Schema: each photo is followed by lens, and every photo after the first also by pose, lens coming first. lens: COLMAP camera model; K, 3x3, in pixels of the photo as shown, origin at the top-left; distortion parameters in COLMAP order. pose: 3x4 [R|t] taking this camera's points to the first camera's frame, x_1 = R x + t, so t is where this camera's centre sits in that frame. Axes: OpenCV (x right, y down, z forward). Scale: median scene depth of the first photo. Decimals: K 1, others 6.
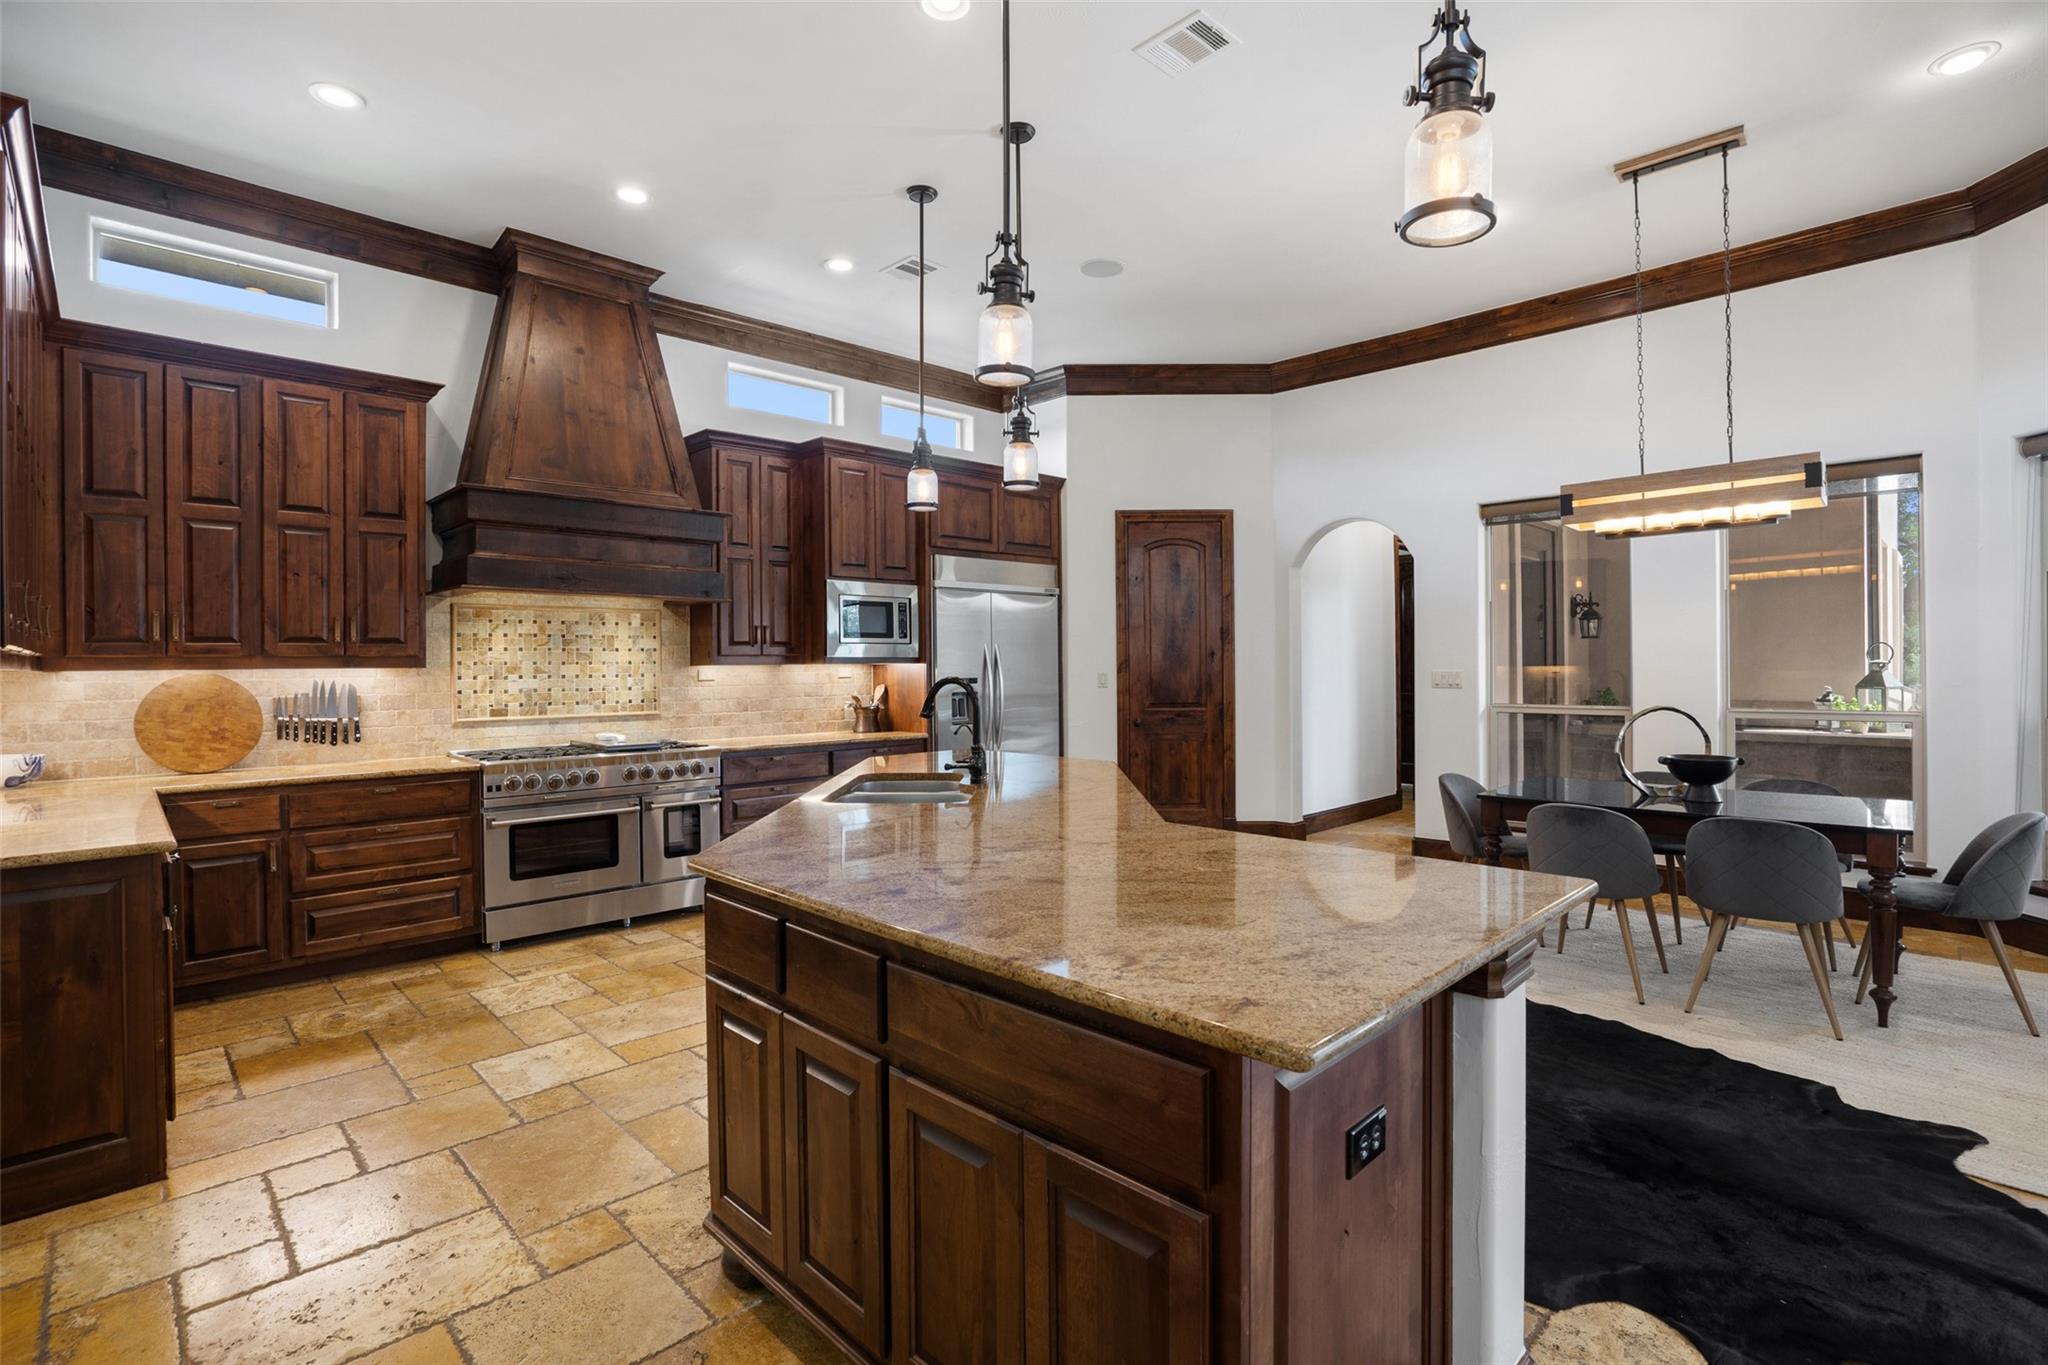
lens RADIAL K [[959.8, 0, 1024.6], [0, 959.8, 663.4], [0, 0, 1]] dist [-0.059586, 0.024213]
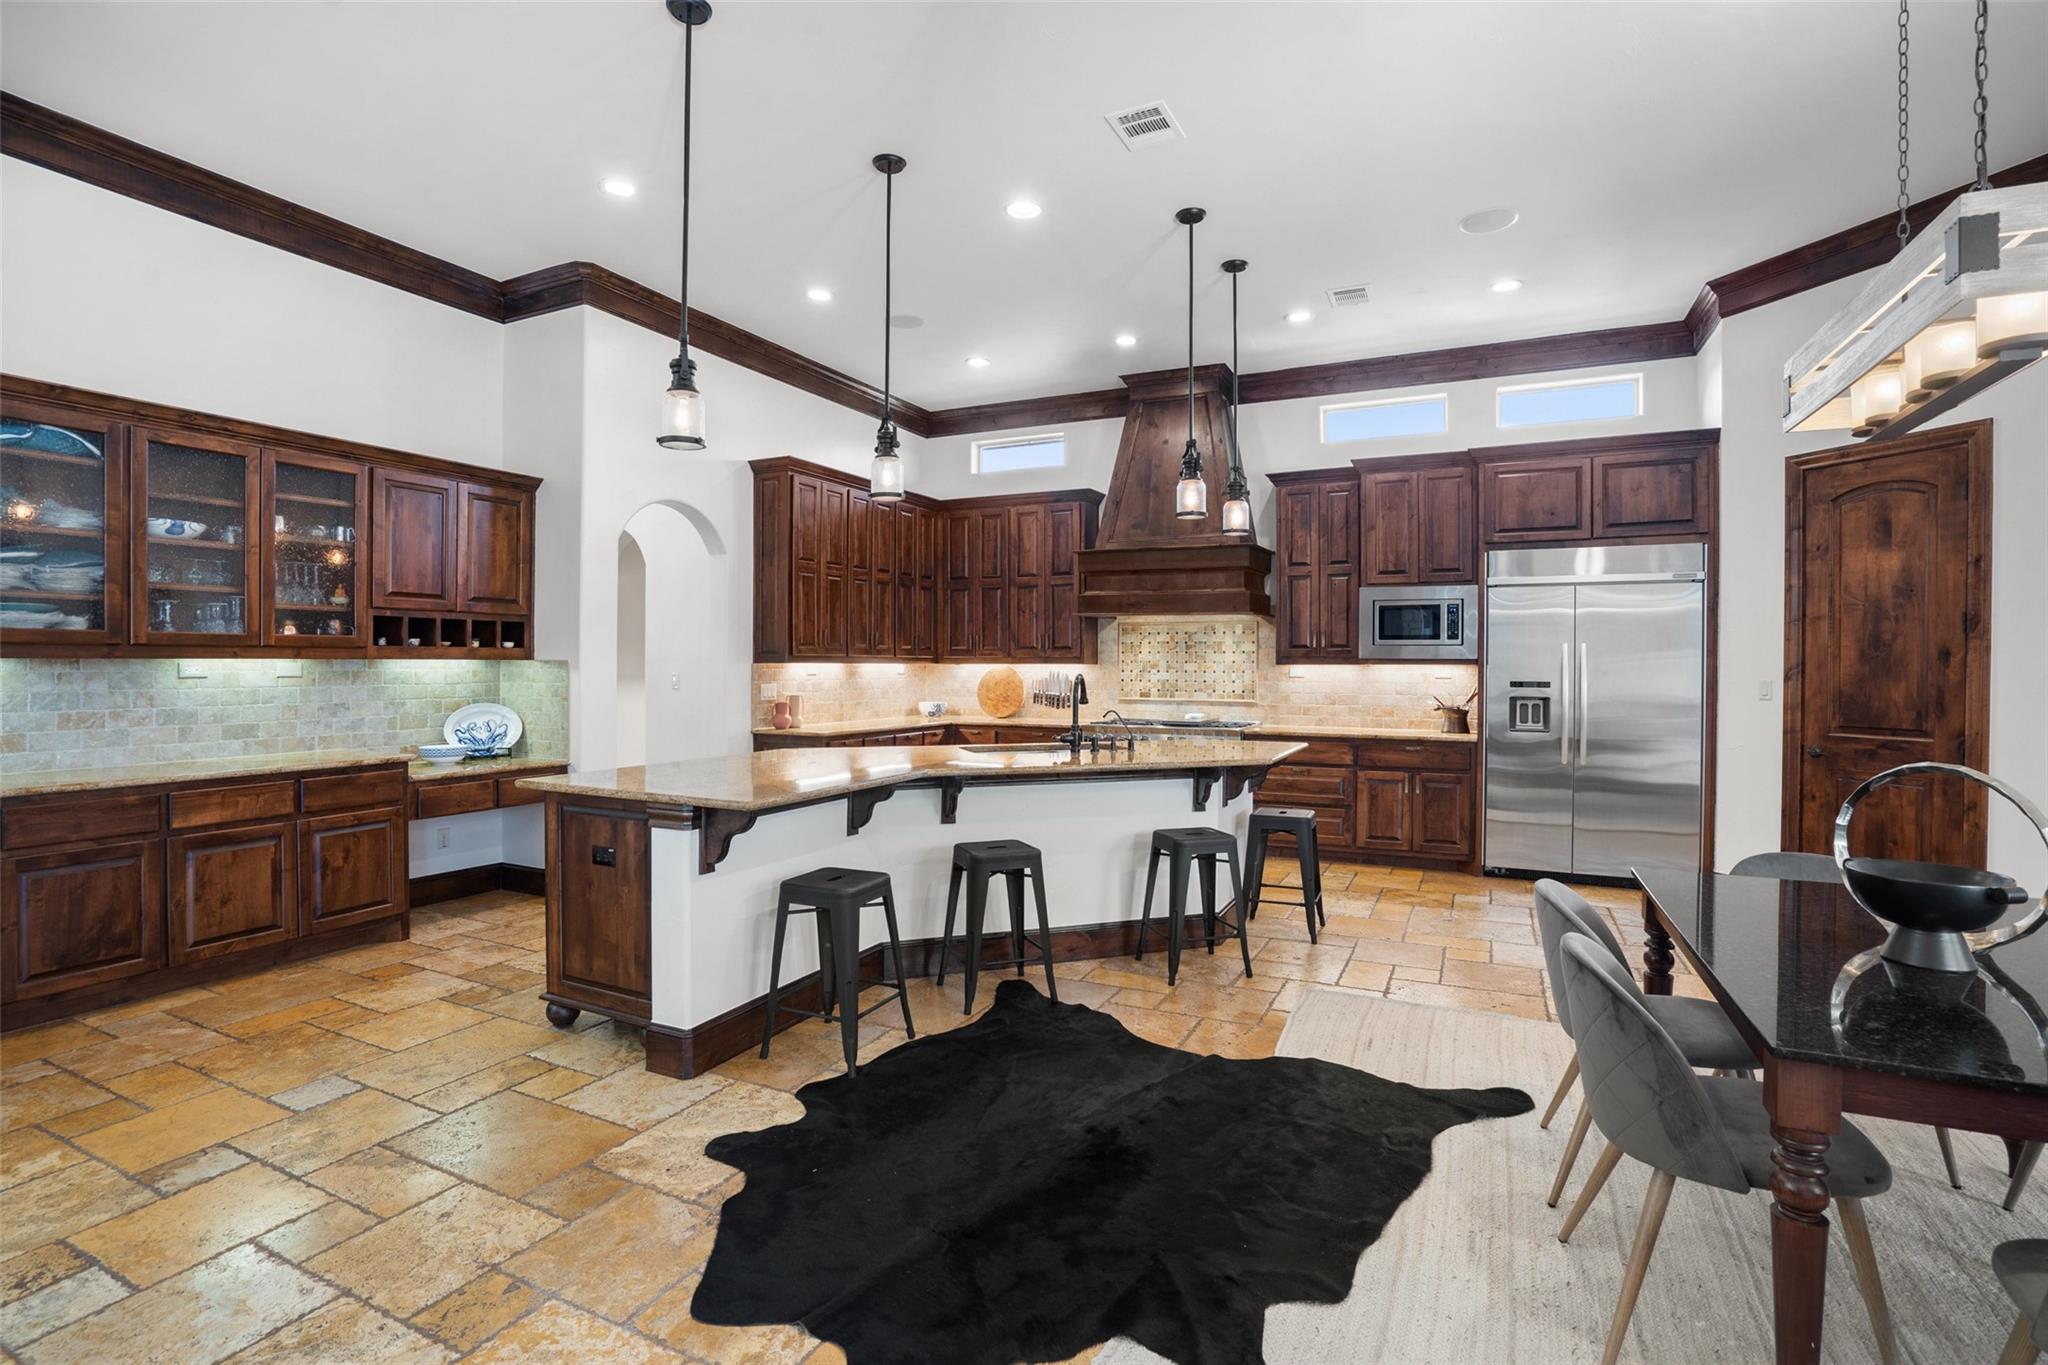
lens RADIAL K [[954.4, 0, 1024.0], [0, 954.4, 682.5], [0, 0, 1]] dist [-0.064812, 0.027283]
pose [[0.333631, 0.026073, -0.942343, 0.816113], [-0.006241, 0.999657, 0.025449, -0.004676], [0.942683, -0.002610, 0.333680, 0.319631]]
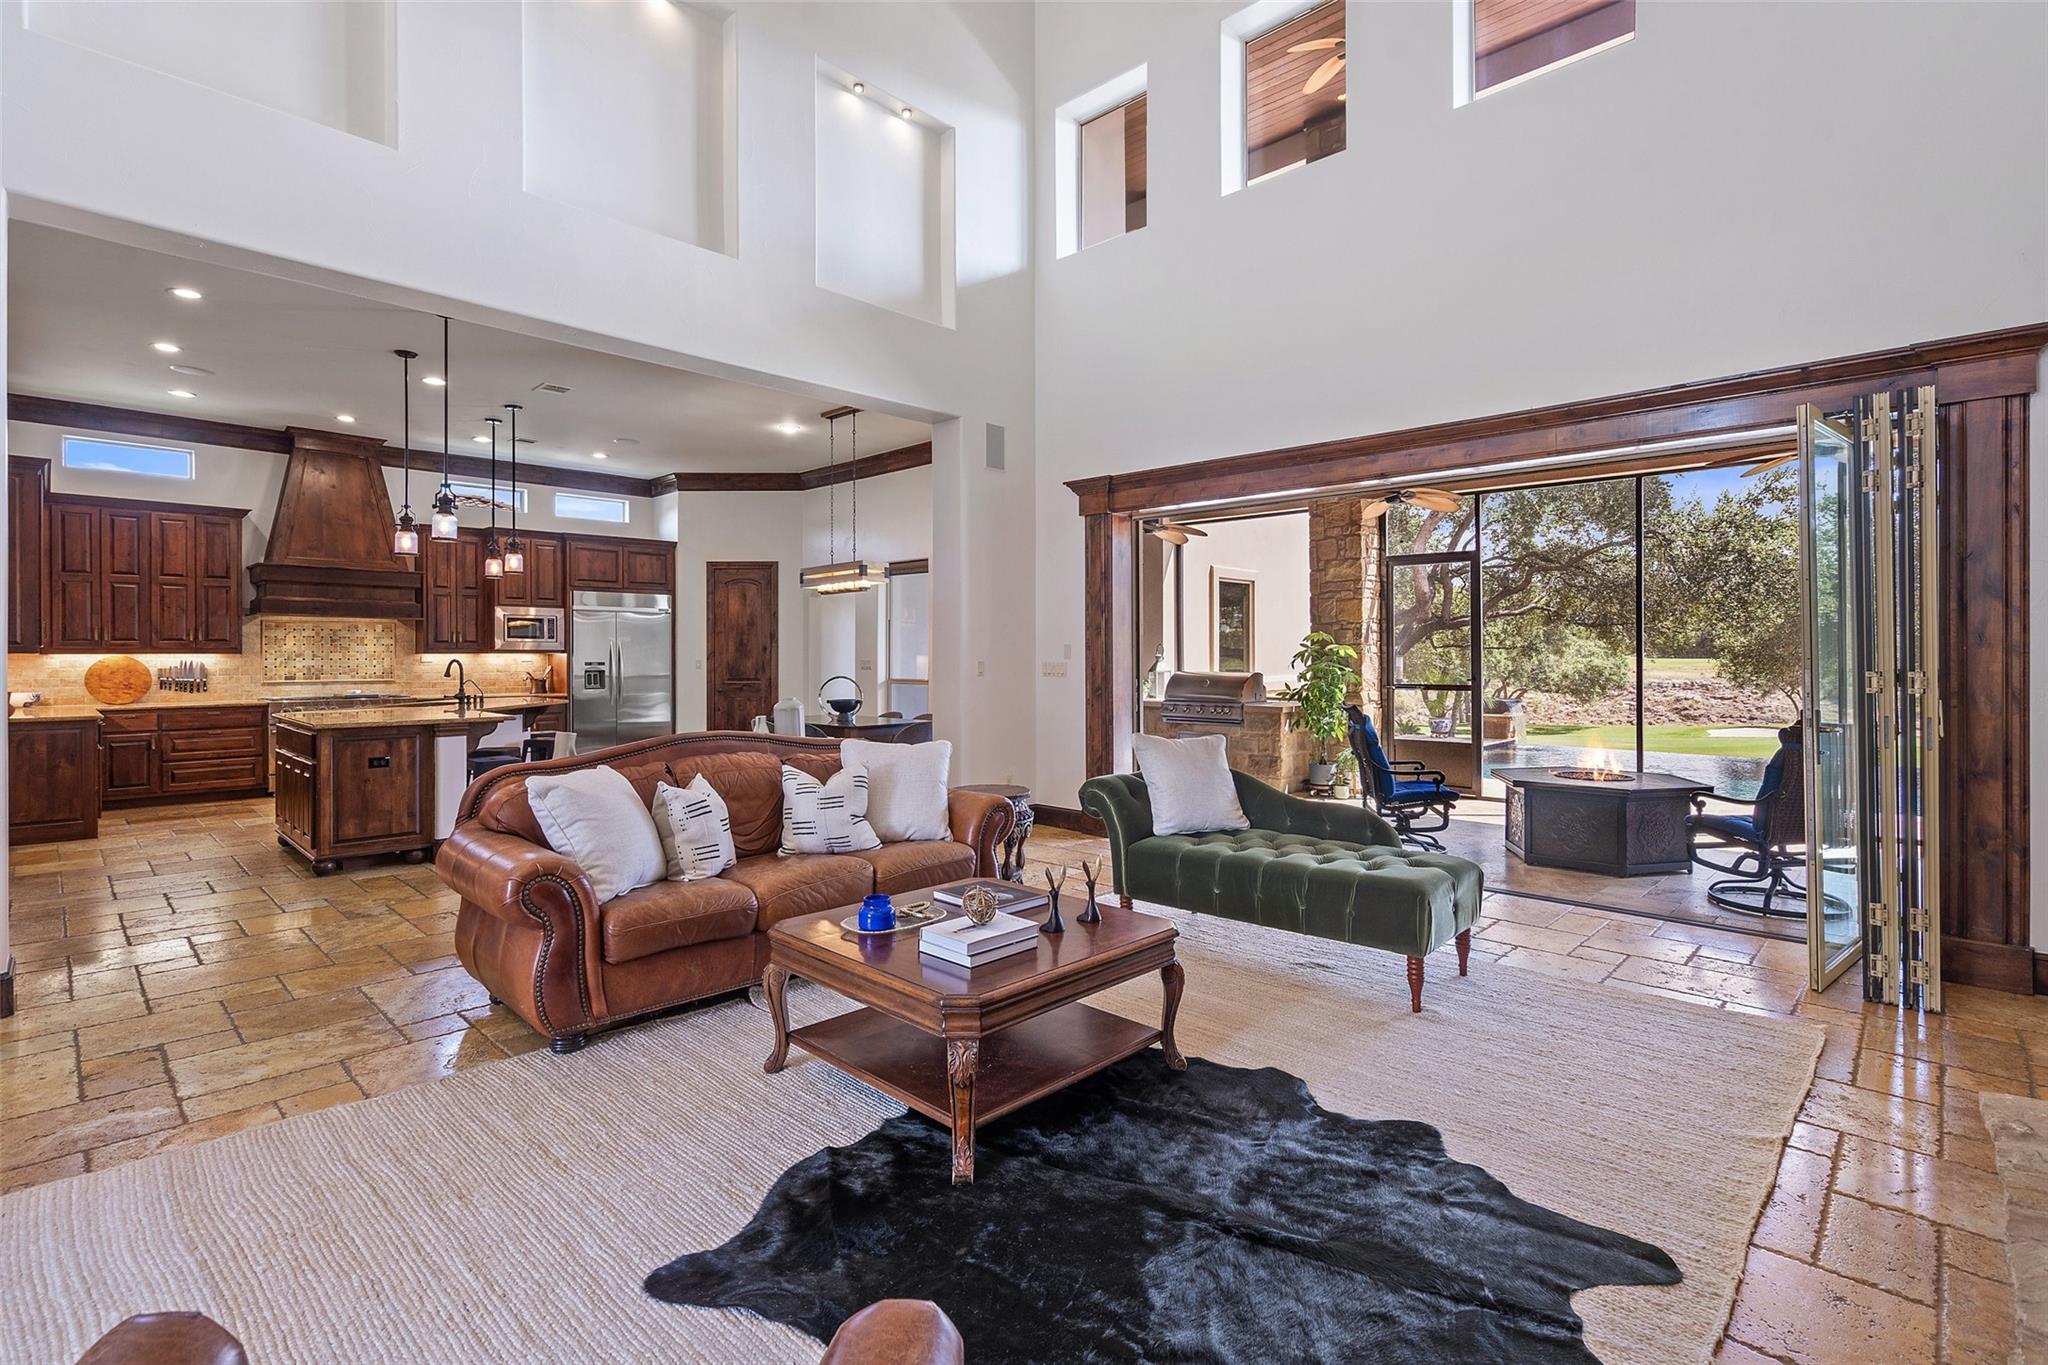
lens RADIAL K [[945.6, 0, 1024.2], [0, 945.6, 654.0], [0, 0, 1]] dist [-0.003181, 0.000407]
pose [[0.999637, 0.005539, 0.026360, 0.865591], [-0.005489, 0.999983, -0.001980, -0.000146], [-0.026370, 0.001834, 0.999651, -0.929262]]
